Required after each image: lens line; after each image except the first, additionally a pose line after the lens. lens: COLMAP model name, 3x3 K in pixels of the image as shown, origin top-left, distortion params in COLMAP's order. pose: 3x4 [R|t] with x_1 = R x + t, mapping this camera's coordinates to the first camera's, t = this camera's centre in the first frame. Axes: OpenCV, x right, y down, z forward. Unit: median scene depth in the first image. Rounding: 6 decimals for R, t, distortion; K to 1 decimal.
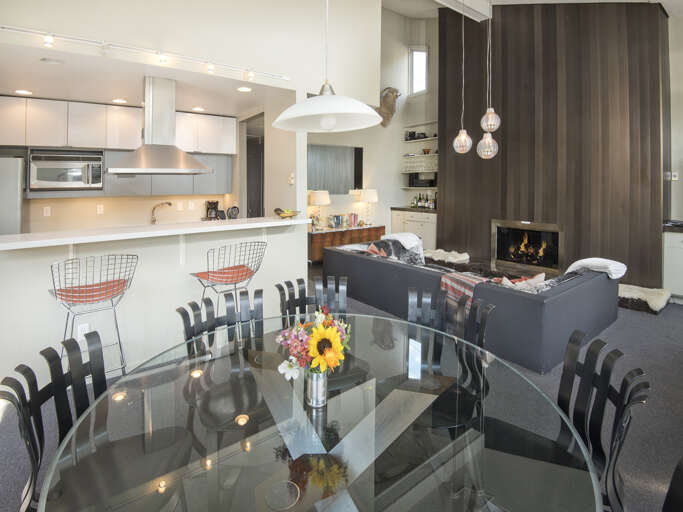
lens RADIAL K [[350.5, 0, 341.5], [0, 350.5, 256.0], [0, 0, 1]] dist [-0.005259, -0.027338]
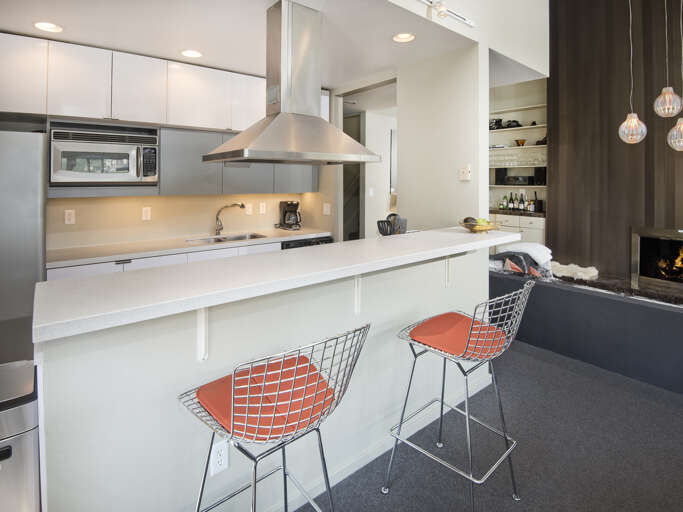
lens RADIAL K [[353.9, 0, 341.5], [0, 353.9, 256.0], [0, 0, 1]] dist [0.004749, -0.029881]
pose [[0.998633, -0.003019, 0.052182, -0.301919], [0.002616, 0.999966, 0.007796, -0.046459], [-0.052203, -0.007649, 0.998607, 0.233401]]
